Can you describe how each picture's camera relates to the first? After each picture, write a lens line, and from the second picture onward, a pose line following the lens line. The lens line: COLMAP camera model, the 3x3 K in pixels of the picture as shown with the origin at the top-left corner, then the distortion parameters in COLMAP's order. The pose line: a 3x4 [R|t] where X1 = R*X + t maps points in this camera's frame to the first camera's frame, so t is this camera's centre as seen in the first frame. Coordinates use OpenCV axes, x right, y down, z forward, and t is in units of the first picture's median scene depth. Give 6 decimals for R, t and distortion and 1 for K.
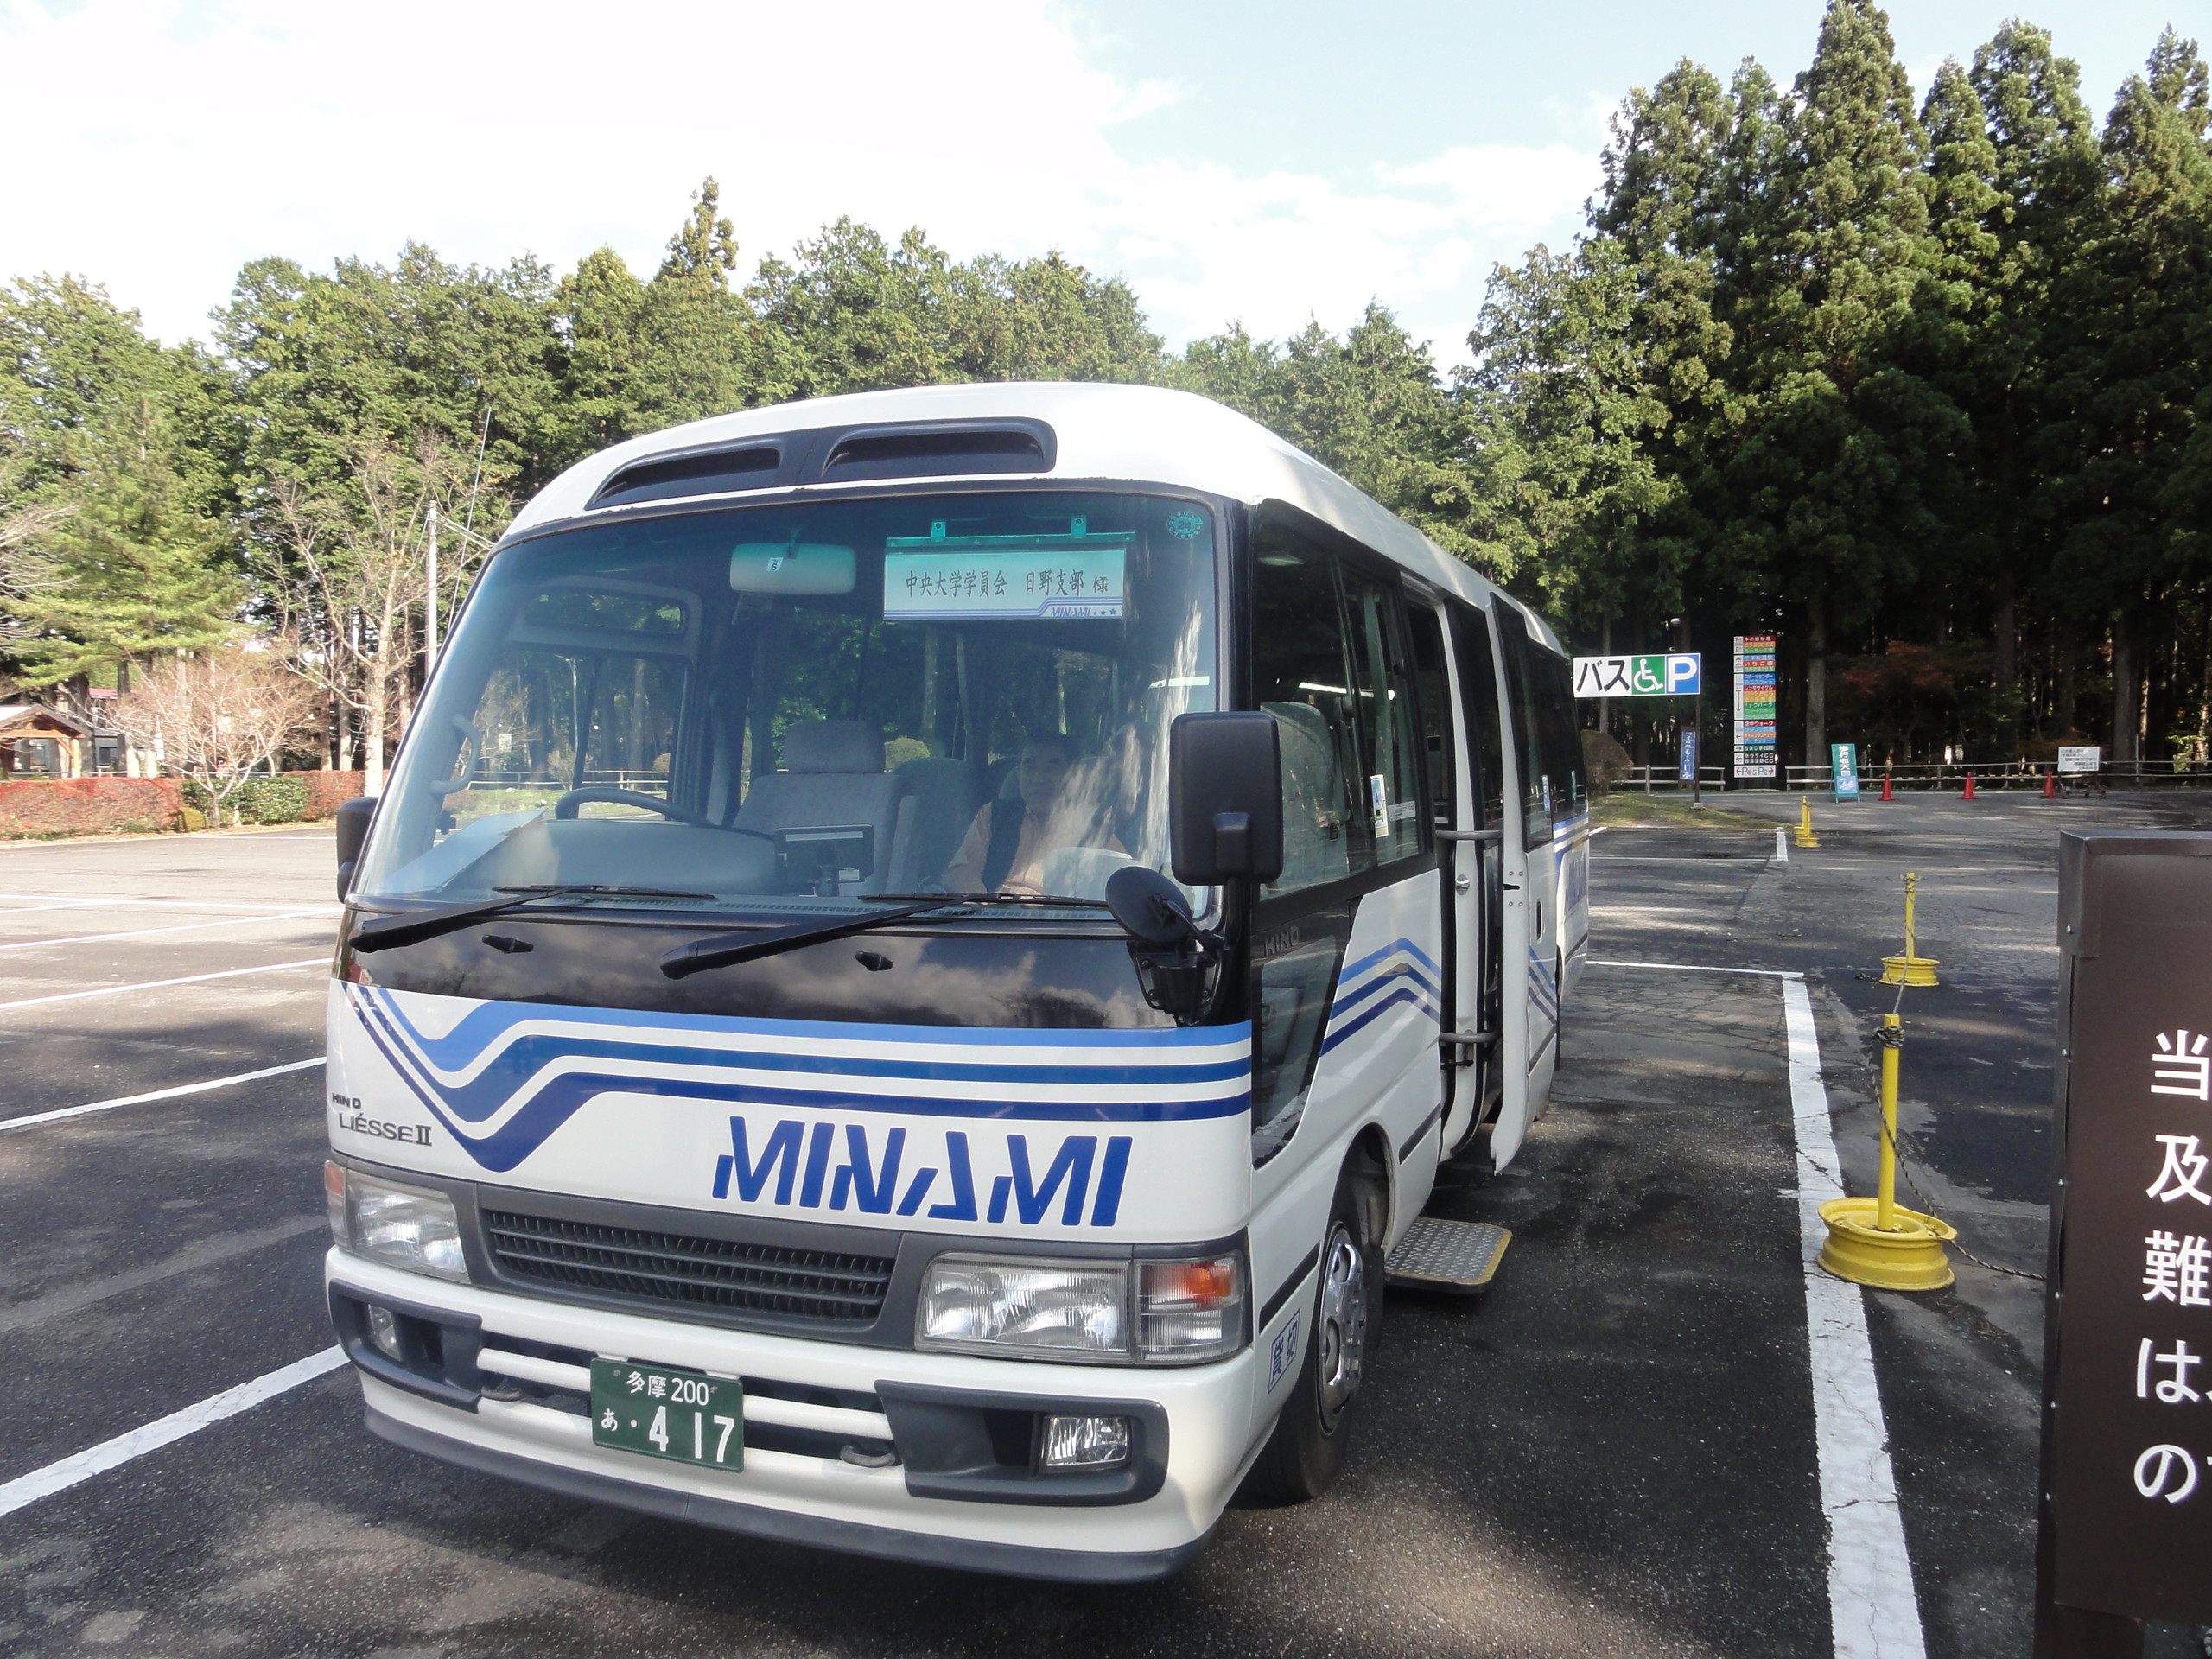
lens RADIAL K [[1559.6, 0, 1103.5], [0, 1559.6, 759.2], [0, 0, 1]] dist [-0.002173, 0.008402]
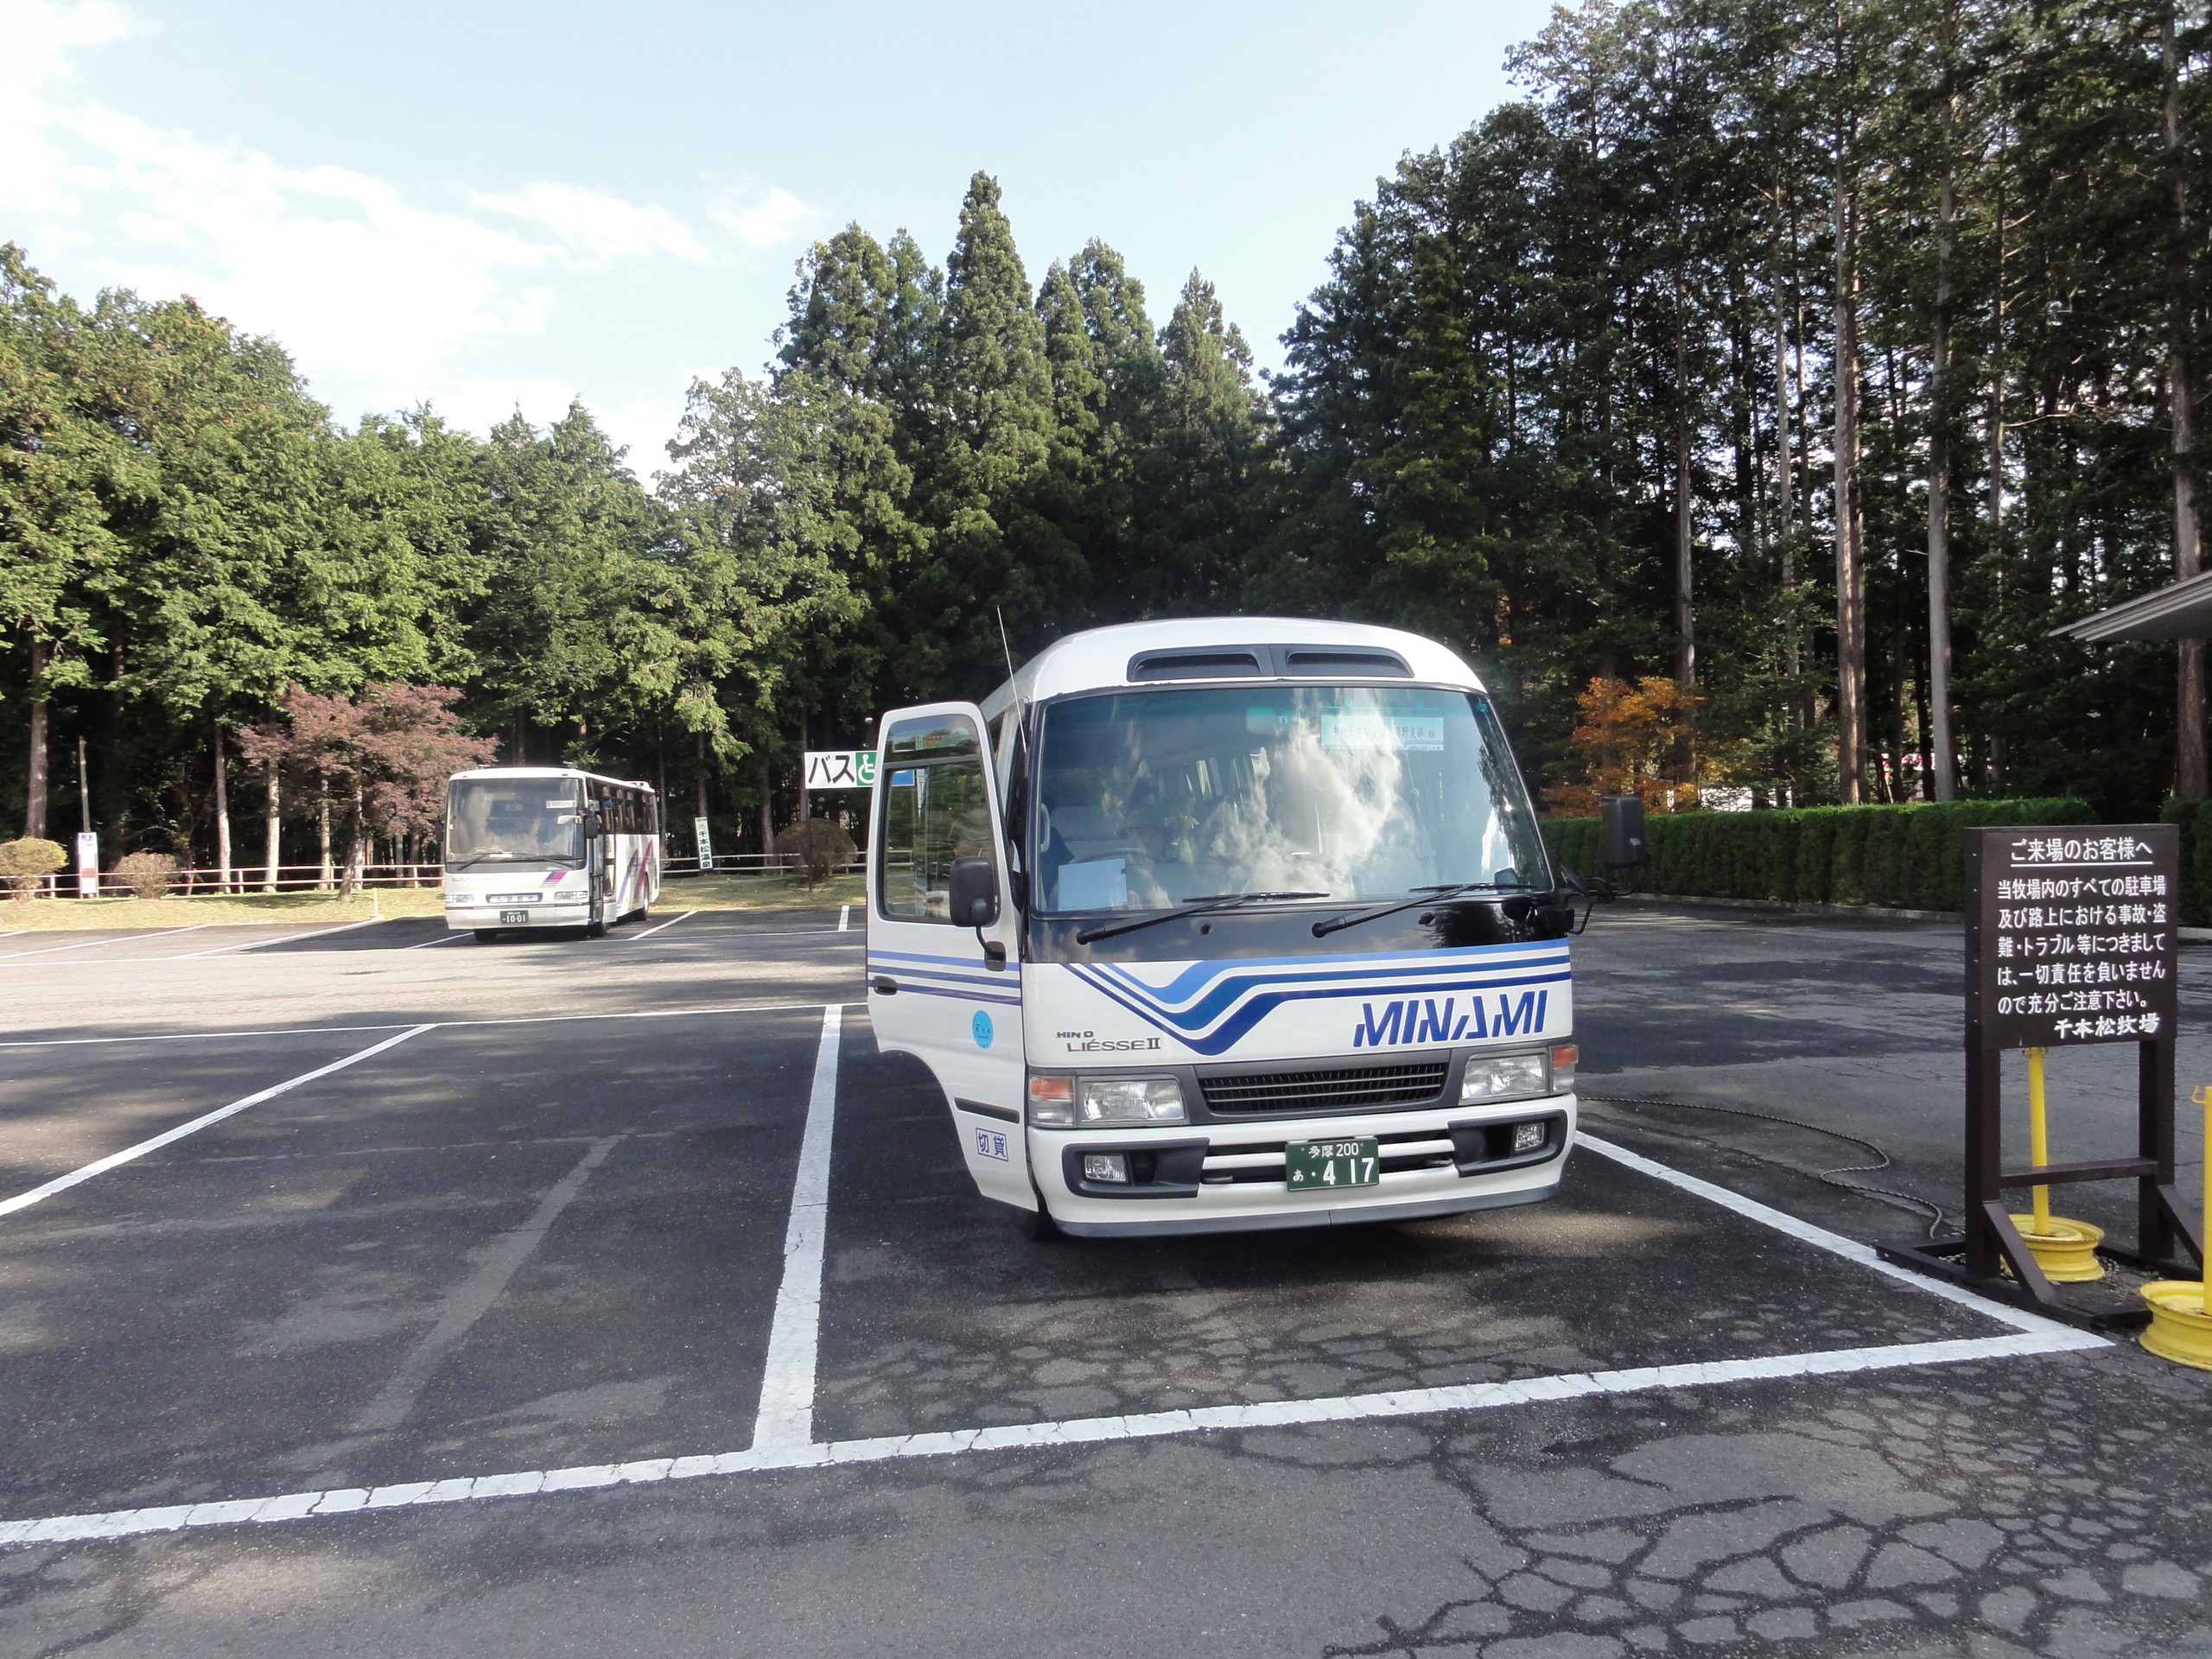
lens RADIAL K [[1527.4, 0, 1106.0], [0, 1527.4, 829.5], [0, 0, 1]] dist [0.000165, -0.042436]
pose [[0.844851, -0.017232, 0.534724, -0.099902], [0.024195, 0.999689, -0.006011, 0.001082], [-0.534455, 0.018016, 0.845005, -0.028699]]
